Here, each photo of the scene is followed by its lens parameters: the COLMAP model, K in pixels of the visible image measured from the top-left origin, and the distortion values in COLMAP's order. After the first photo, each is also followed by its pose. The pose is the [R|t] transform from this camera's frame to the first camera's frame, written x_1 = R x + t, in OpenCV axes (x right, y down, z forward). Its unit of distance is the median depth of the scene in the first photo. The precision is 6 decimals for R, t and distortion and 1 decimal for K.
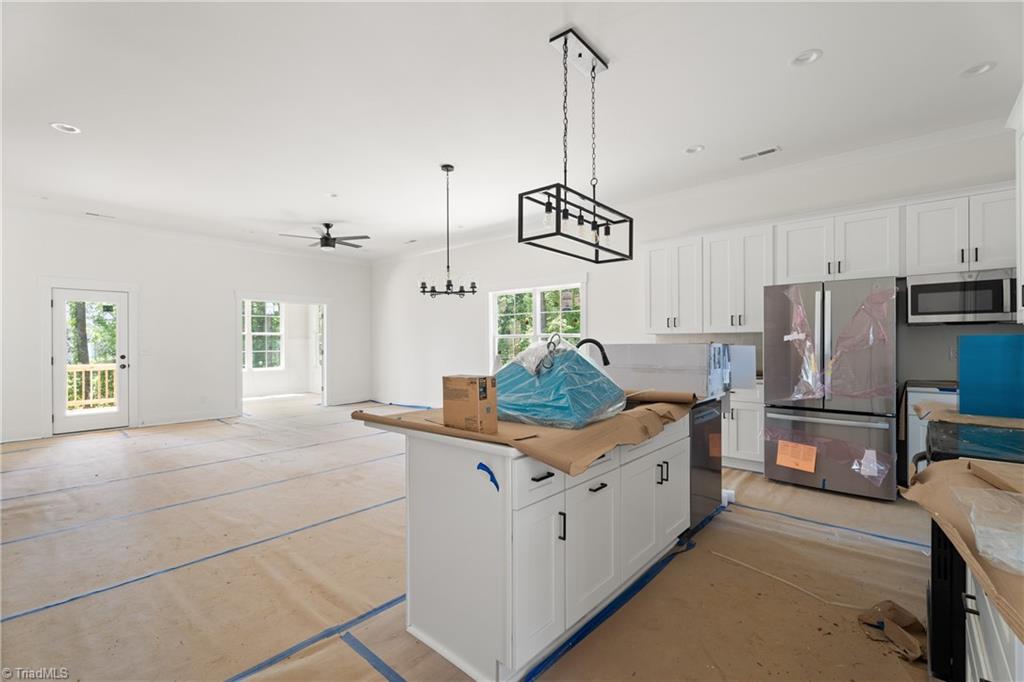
lens RADIAL K [[453.3, 0, 512.0], [0, 453.3, 341.0], [0, 0, 1]] dist [-0.000623, -0.000960]
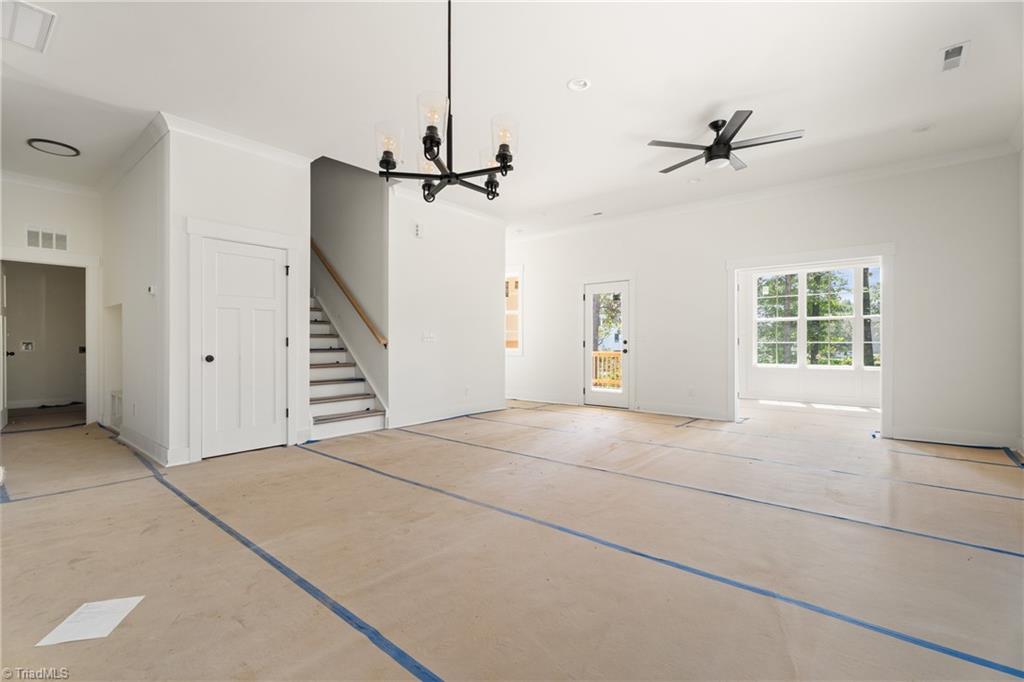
lens RADIAL K [[453.3, 0, 512.0], [0, 453.3, 341.0], [0, 0, 1]] dist [-0.000623, -0.000960]
pose [[0.026126, -0.000616, -0.999658, 0.188668], [-0.002081, 0.999998, -0.000670, 0.033701], [0.999656, 0.002098, 0.026125, 0.711521]]
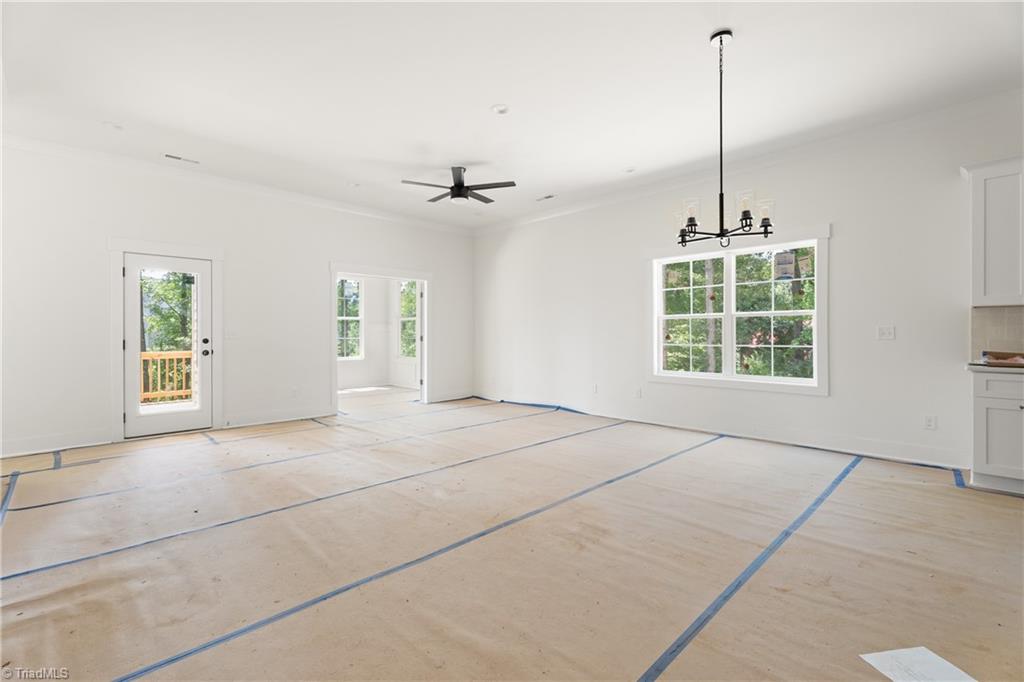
lens RADIAL K [[457.9, 0, 510.0], [0, 457.9, 333.9], [0, 0, 1]] dist [0.002235, 0.000700]
pose [[0.997248, 0.002674, -0.074085, -0.263486], [-0.002606, 0.999996, 0.001002, 0.020787], [0.074088, -0.000807, 0.997251, 0.232612]]
